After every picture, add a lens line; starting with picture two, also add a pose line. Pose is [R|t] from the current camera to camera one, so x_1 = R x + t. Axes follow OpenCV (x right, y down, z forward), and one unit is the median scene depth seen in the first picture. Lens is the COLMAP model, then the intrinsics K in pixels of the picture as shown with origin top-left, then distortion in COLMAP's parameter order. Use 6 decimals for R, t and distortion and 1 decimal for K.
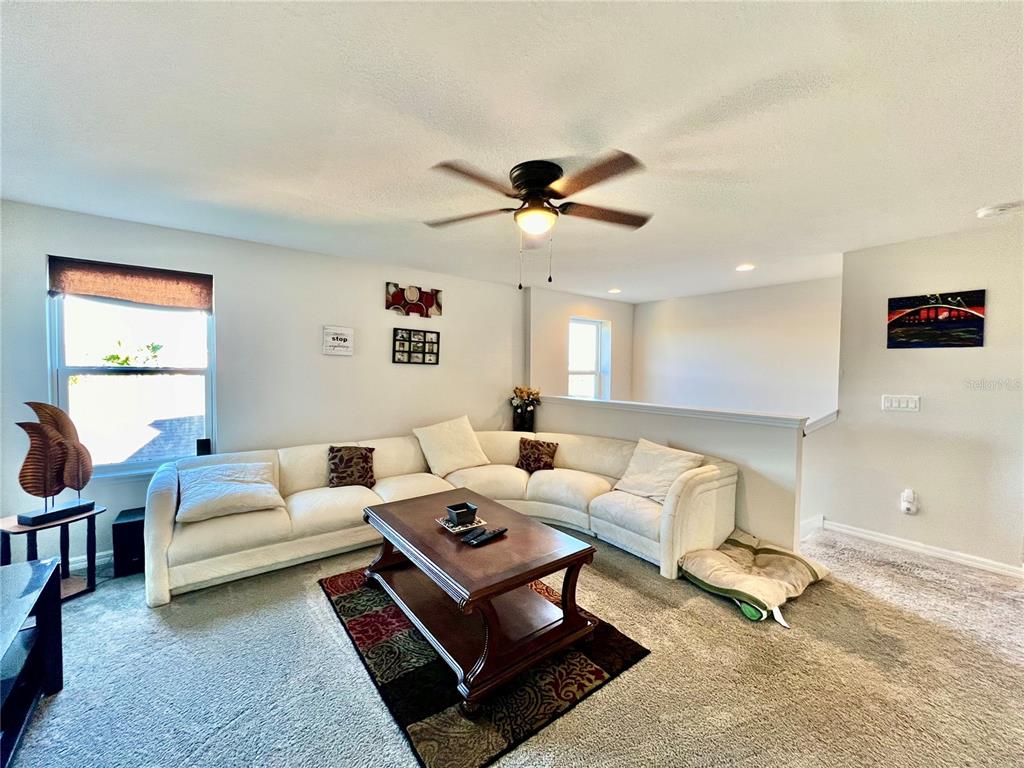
lens RADIAL K [[408.4, 0, 510.8], [0, 408.4, 379.5], [0, 0, 1]] dist [-0.000190, -0.000380]
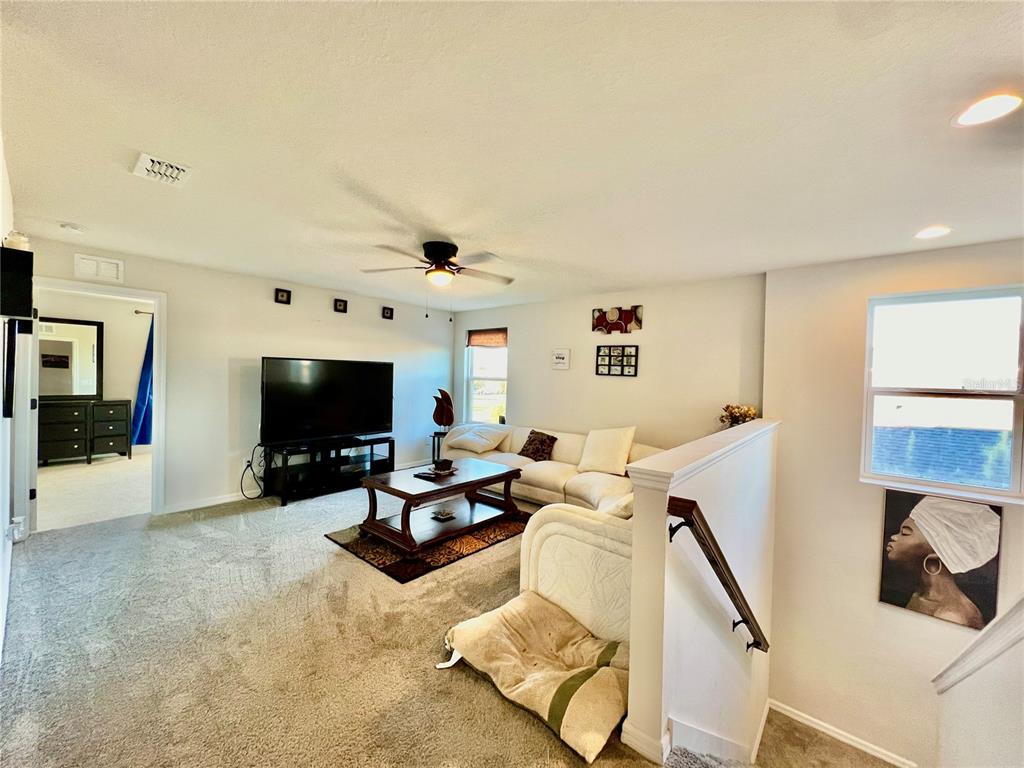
lens RADIAL K [[408.4, 0, 511.6], [0, 408.4, 384.3], [0, 0, 1]] dist [-0.000190, -0.000380]
pose [[0.210343, 0.013949, -0.977528, 0.811284], [-0.048907, 0.998796, 0.003729, -0.004906], [0.976404, 0.047023, 0.210772, 0.487276]]
